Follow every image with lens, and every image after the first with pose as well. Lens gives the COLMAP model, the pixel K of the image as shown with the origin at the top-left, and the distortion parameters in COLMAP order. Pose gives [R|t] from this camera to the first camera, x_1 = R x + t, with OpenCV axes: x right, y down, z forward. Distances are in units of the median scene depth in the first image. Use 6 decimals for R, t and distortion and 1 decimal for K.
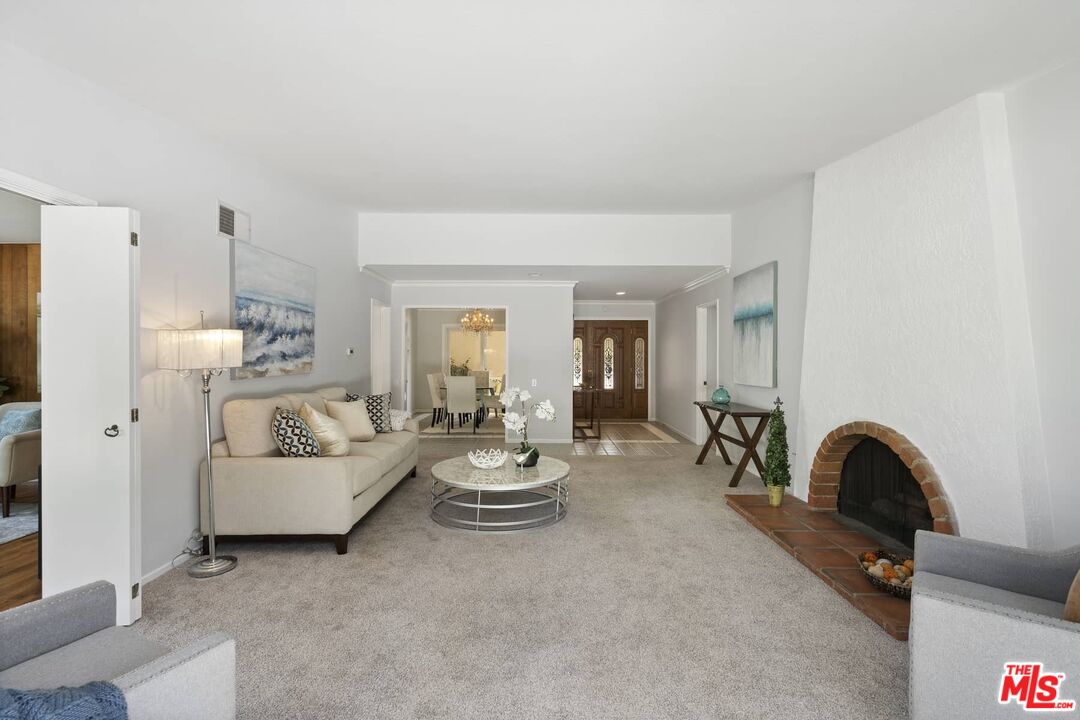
lens RADIAL K [[486.4, 0, 537.9], [0, 486.4, 356.7], [0, 0, 1]] dist [-0.009619, -0.000600]
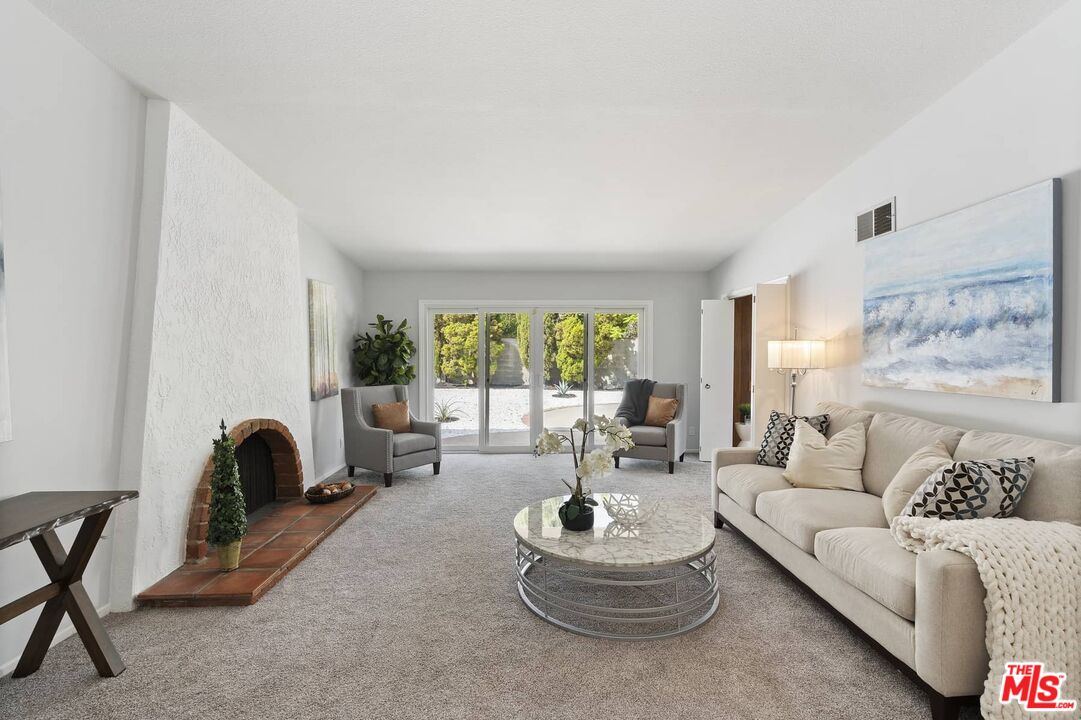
lens RADIAL K [[486.9, 0, 541.9], [0, 486.9, 359.0], [0, 0, 1]] dist [-0.009619, -0.000600]
pose [[-0.999650, -0.003628, -0.026204, 0.047167], [-0.004077, 0.999845, 0.017120, -0.018011], [0.026138, 0.017221, -0.999510, 1.770173]]
